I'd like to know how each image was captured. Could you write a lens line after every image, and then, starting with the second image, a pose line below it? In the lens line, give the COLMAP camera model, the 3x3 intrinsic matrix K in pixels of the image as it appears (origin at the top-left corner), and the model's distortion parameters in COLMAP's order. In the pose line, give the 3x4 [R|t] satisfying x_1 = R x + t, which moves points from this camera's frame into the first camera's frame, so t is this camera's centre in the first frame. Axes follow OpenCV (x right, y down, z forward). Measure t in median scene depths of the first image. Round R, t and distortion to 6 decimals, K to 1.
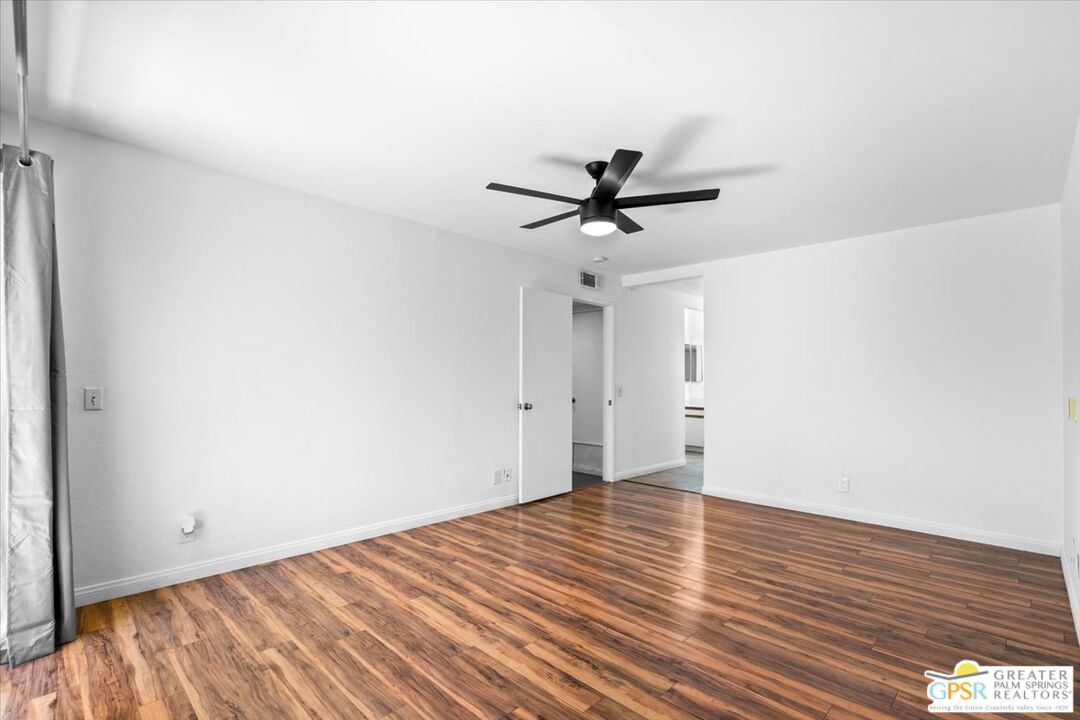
lens RADIAL K [[493.3, 0, 542.0], [0, 493.3, 367.9], [0, 0, 1]] dist [-0.001099, 0.000535]
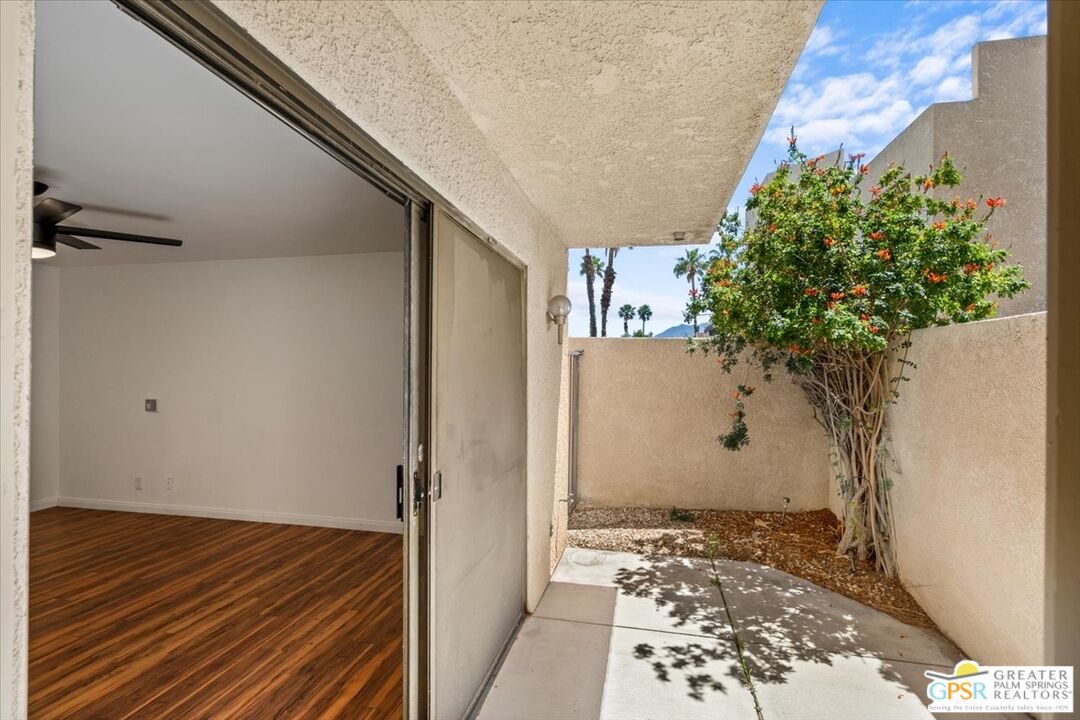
lens RADIAL K [[493.3, 0, 542.0], [0, 493.3, 367.9], [0, 0, 1]] dist [-0.001099, 0.000535]
pose [[-0.538870, -0.011476, 0.842311, -1.246030], [-0.036834, 0.999272, -0.009950, -0.093687], [-0.841583, -0.036387, -0.538900, 0.726422]]
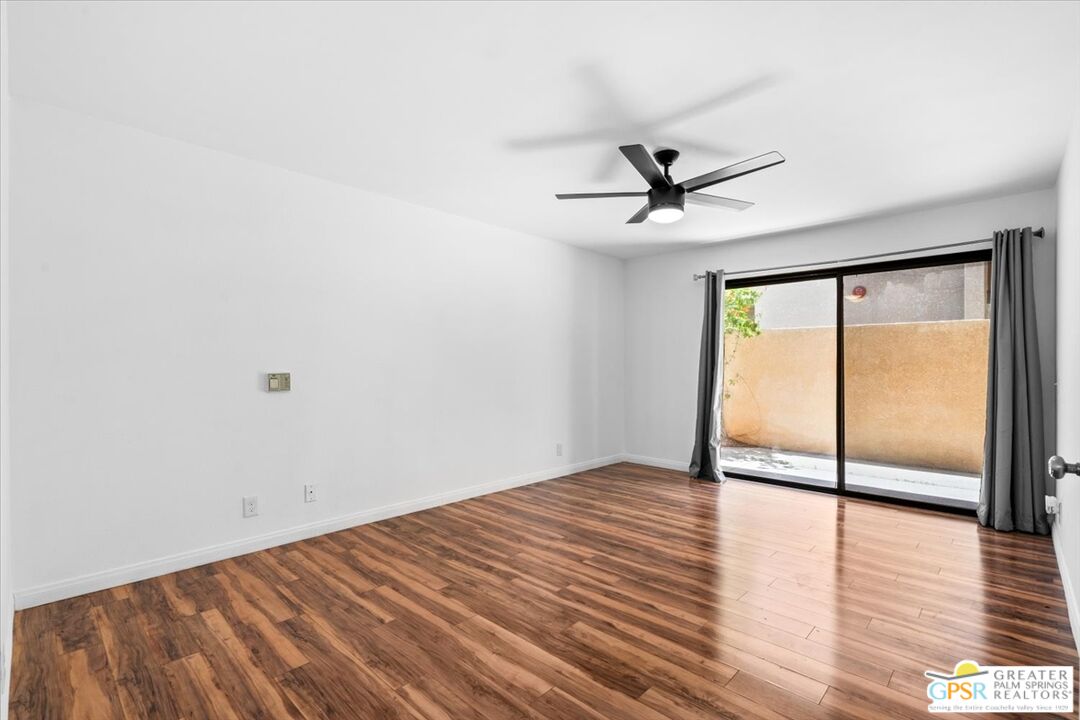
lens RADIAL K [[493.3, 0, 542.0], [0, 493.3, 367.9], [0, 0, 1]] dist [-0.001099, 0.000535]
pose [[-0.999831, -0.011160, -0.014634, 0.405417], [-0.010785, 0.999619, -0.025421, 0.066179], [0.014912, -0.025259, -0.999570, 2.129605]]
